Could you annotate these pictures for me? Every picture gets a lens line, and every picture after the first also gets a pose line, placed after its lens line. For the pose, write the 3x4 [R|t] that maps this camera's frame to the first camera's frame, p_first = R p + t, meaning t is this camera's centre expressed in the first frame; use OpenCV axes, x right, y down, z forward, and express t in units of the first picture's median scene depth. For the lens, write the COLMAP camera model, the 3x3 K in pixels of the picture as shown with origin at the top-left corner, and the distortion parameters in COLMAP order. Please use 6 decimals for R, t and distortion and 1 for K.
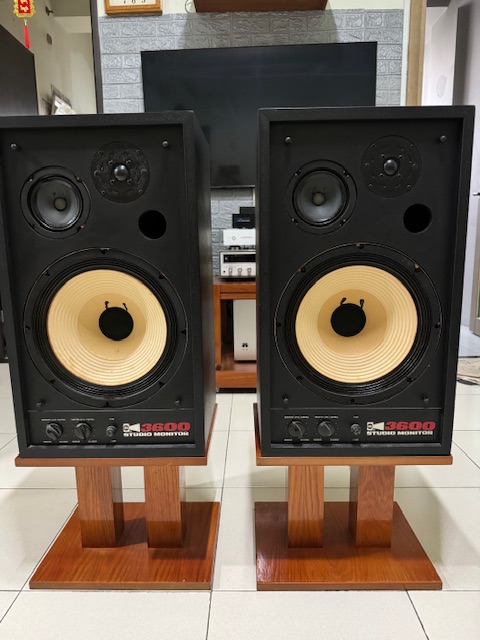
lens RADIAL K [[448.5, 0, 247.3], [0, 448.5, 311.2], [0, 0, 1]] dist [0.016033, -0.009954]
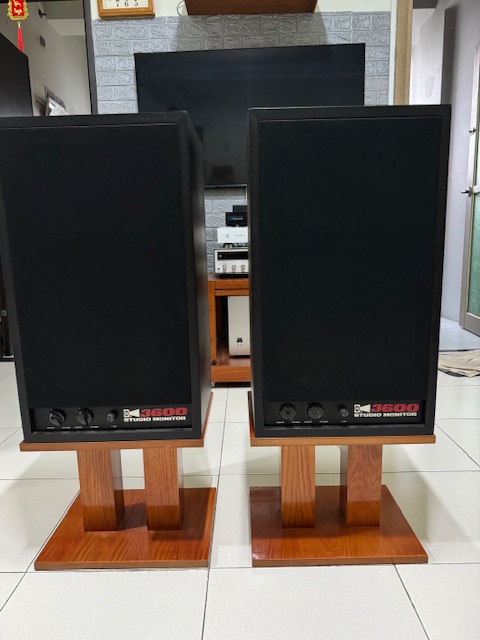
lens RADIAL K [[448.5, 0, 247.7], [0, 448.5, 310.7], [0, 0, 1]] dist [0.016033, -0.009954]
pose [[0.999861, -0.010776, 0.012750, 0.003408], [0.010803, 0.999940, -0.002042, 0.022982], [-0.012727, 0.002180, 0.999917, -0.050546]]
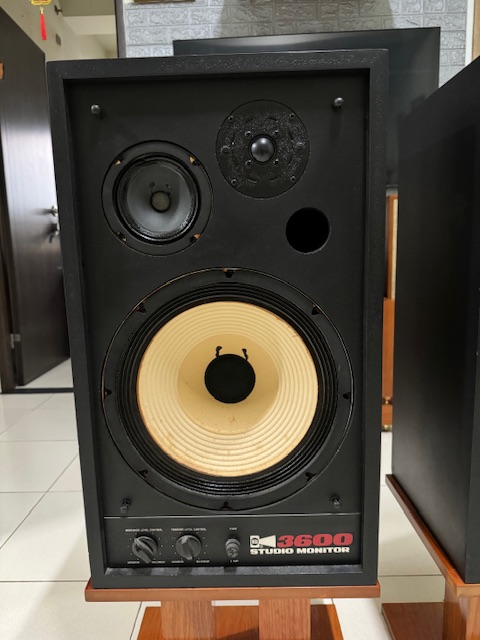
lens RADIAL K [[448.5, 0, 240.7], [0, 448.5, 314.0], [0, 0, 1]] dist [0.016033, -0.009954]
pose [[0.999969, -0.007897, -0.000467, -0.267256], [0.007887, 0.999774, -0.019717, -0.054435], [0.000623, 0.019713, 0.999805, 0.316323]]
